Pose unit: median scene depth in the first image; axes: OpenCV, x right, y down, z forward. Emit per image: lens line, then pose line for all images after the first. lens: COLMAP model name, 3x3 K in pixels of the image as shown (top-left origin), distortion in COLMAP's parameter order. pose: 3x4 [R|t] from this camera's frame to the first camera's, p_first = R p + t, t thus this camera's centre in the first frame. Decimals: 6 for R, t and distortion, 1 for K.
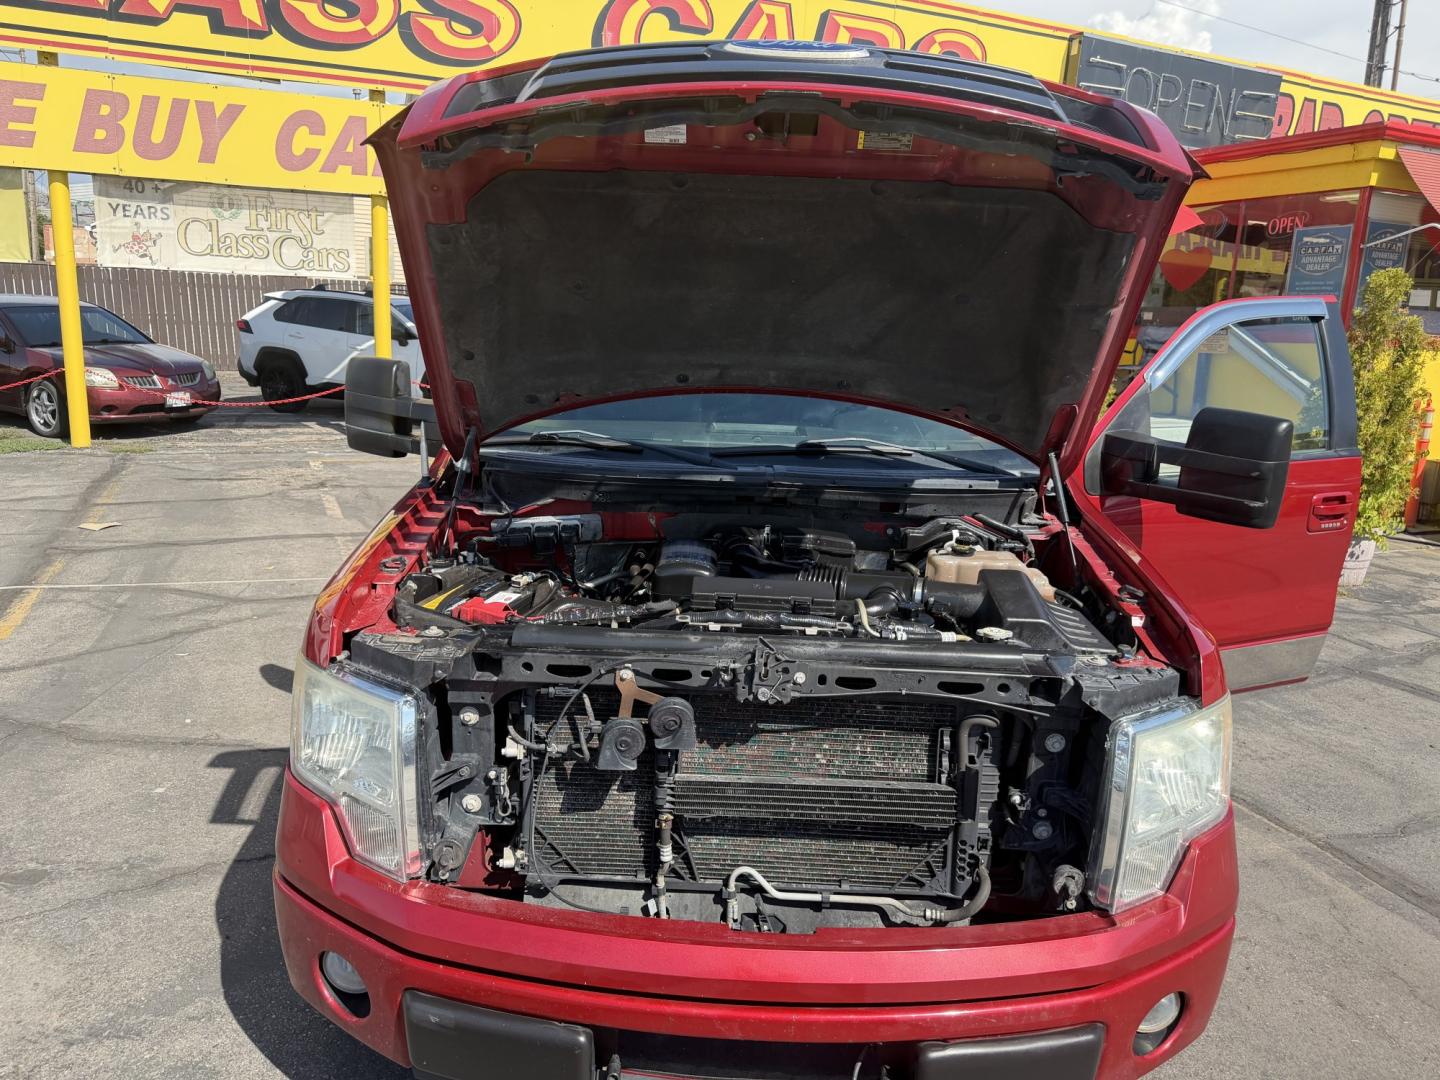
lens RADIAL K [[1016.5, 0, 708.2], [0, 1016.5, 539.7], [0, 0, 1]] dist [0.017308, -0.019966]
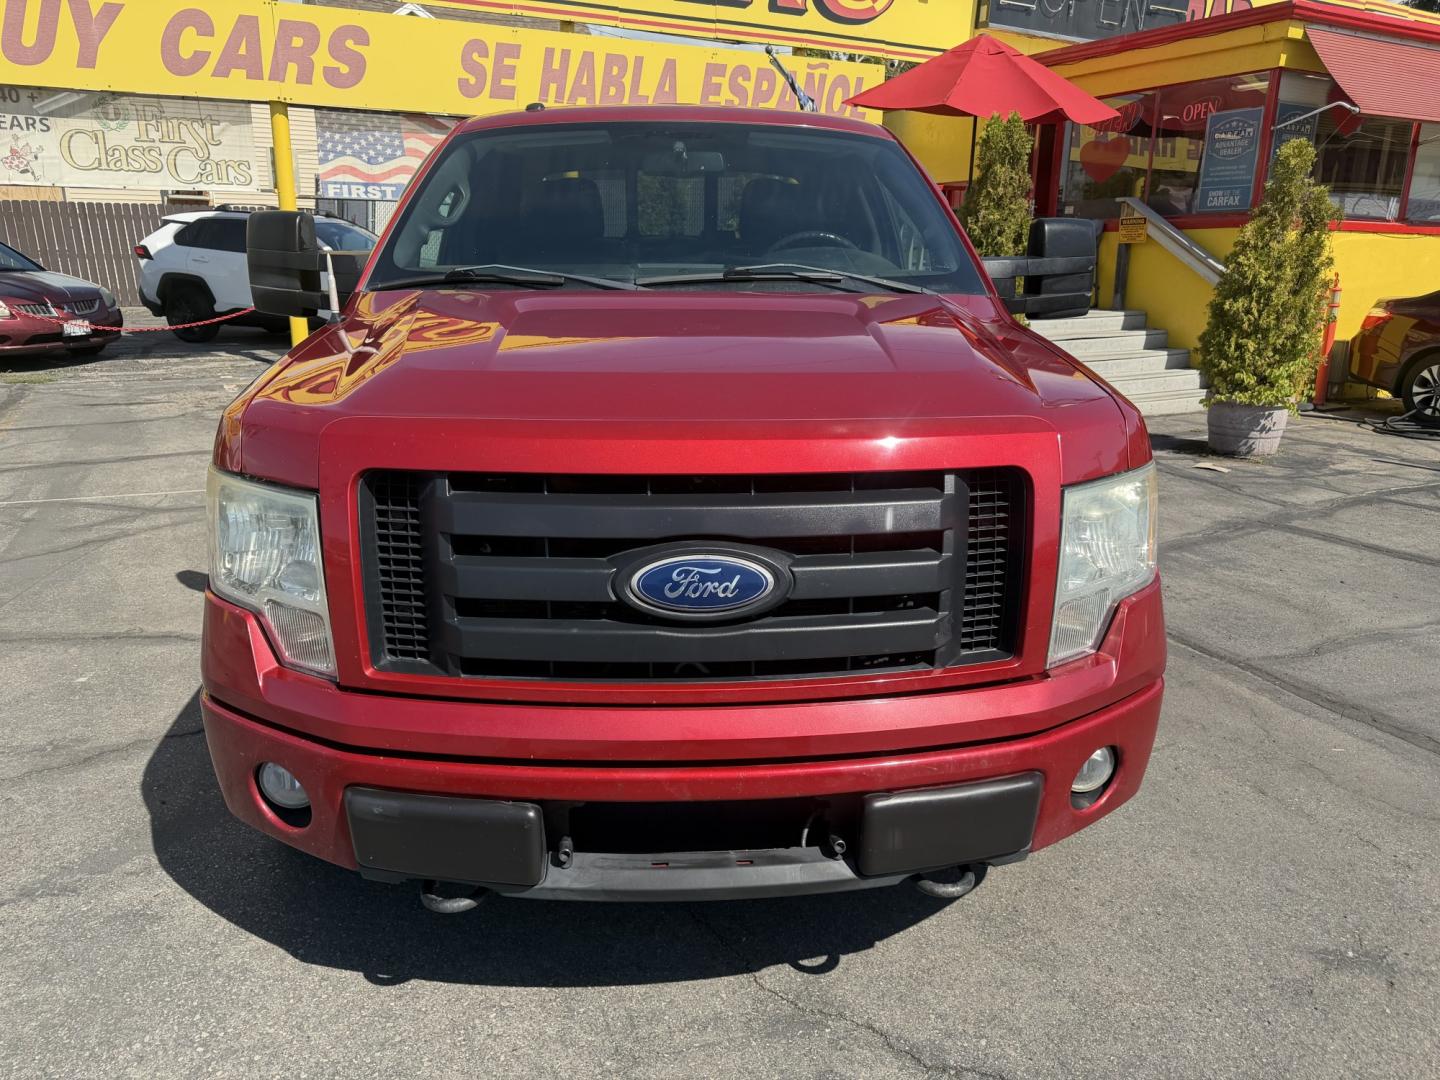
lens RADIAL K [[1016.5, 0, 720.3], [0, 1016.5, 534.7], [0, 0, 1]] dist [0.017308, -0.019966]
pose [[0.996328, -0.049833, 0.069614, 0.001356], [0.045518, 0.997022, 0.062254, 0.043377], [-0.072509, -0.058857, 0.995630, 0.003577]]
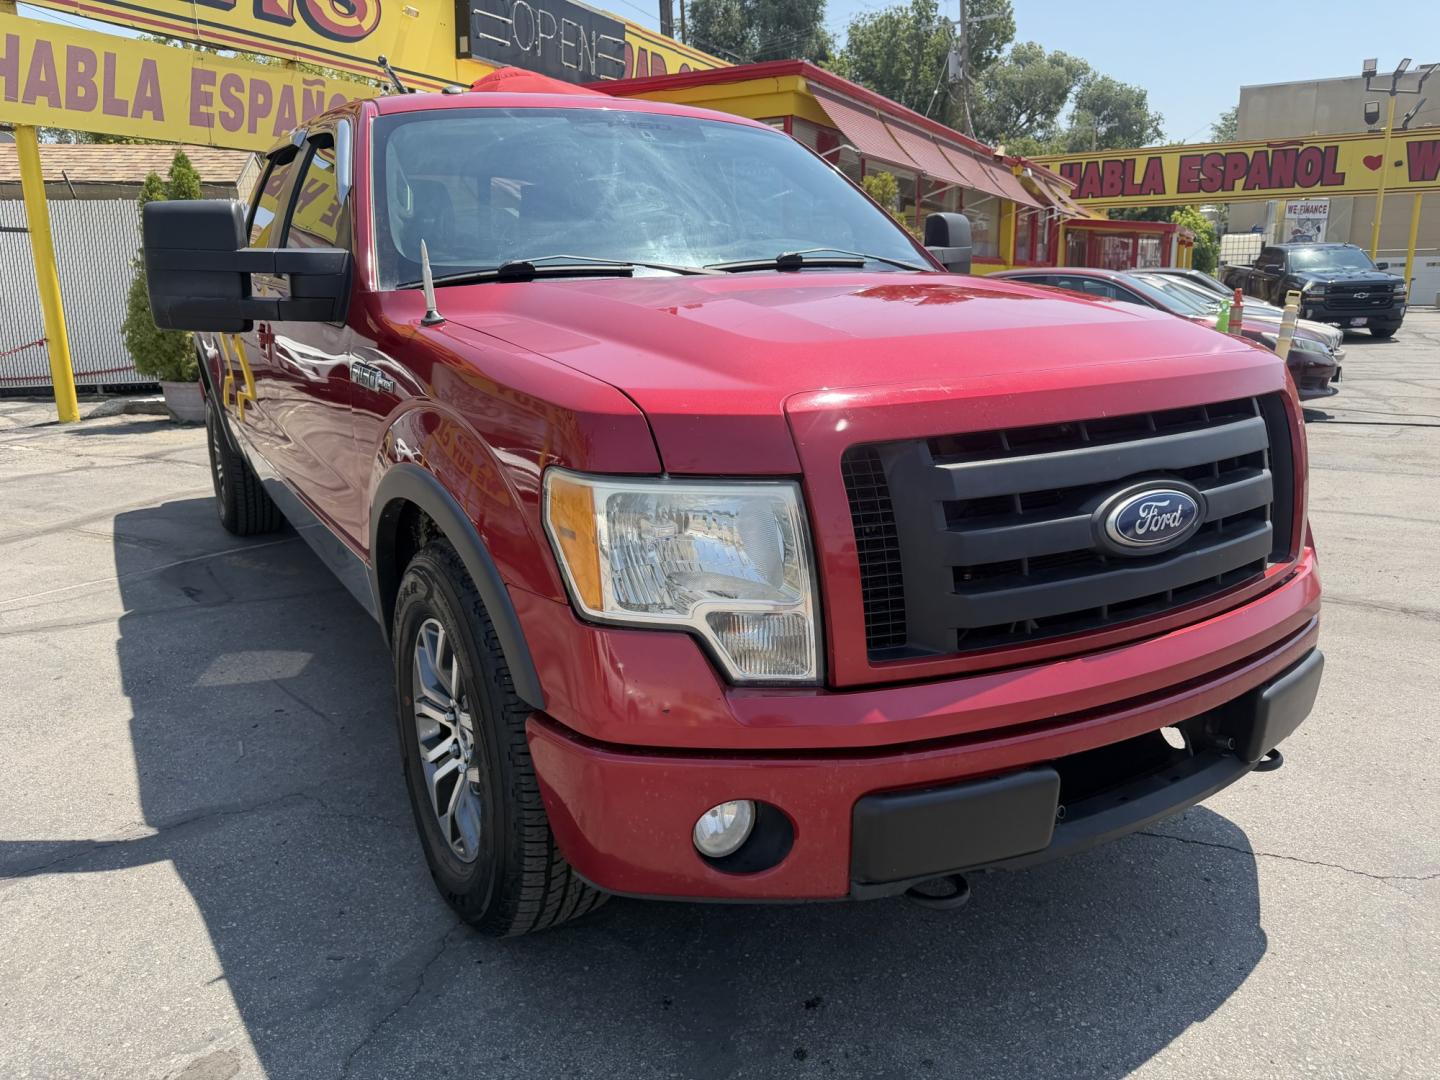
lens RADIAL K [[1016.5, 0, 713.9], [0, 1016.5, 541.6], [0, 0, 1]] dist [0.017308, -0.019966]
pose [[0.780434, -0.201951, 0.591725, -0.346363], [0.177584, 0.979020, 0.099914, 0.012302], [-0.599488, 0.027105, 0.799924, 0.166967]]
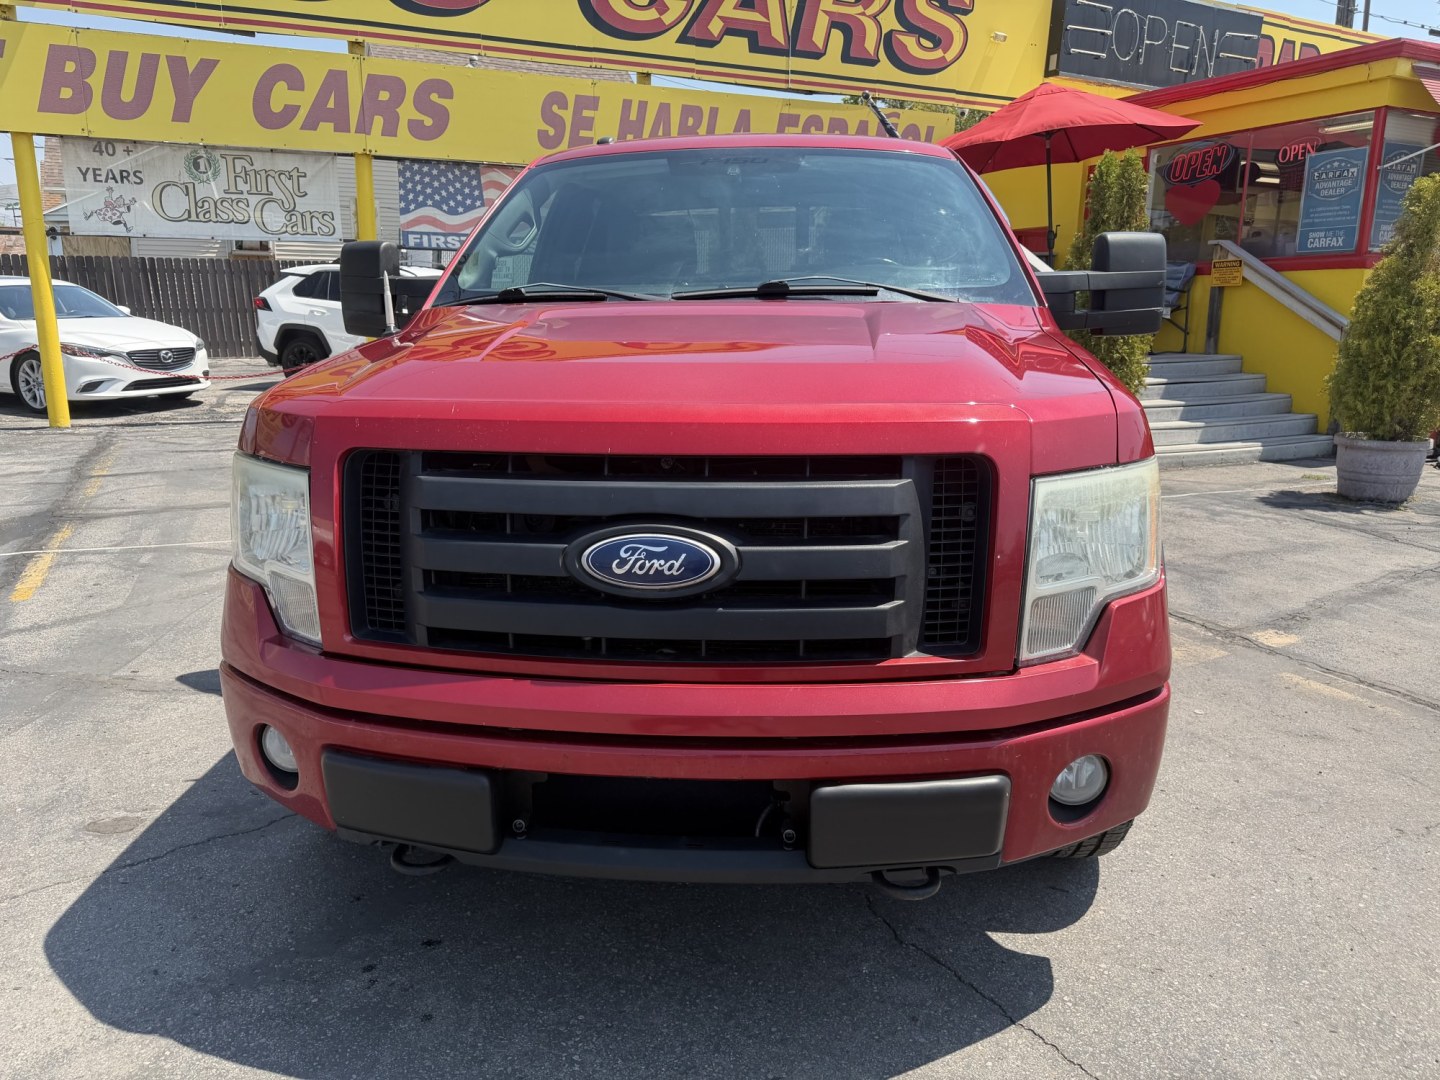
lens RADIAL K [[1016.5, 0, 714.4], [0, 1016.5, 535.6], [0, 0, 1]] dist [0.017308, -0.019966]
pose [[0.998286, -0.044396, 0.038137, -0.084956], [0.044014, 0.998972, 0.010817, 0.045319], [-0.038578, -0.009120, 0.999214, 0.050474]]
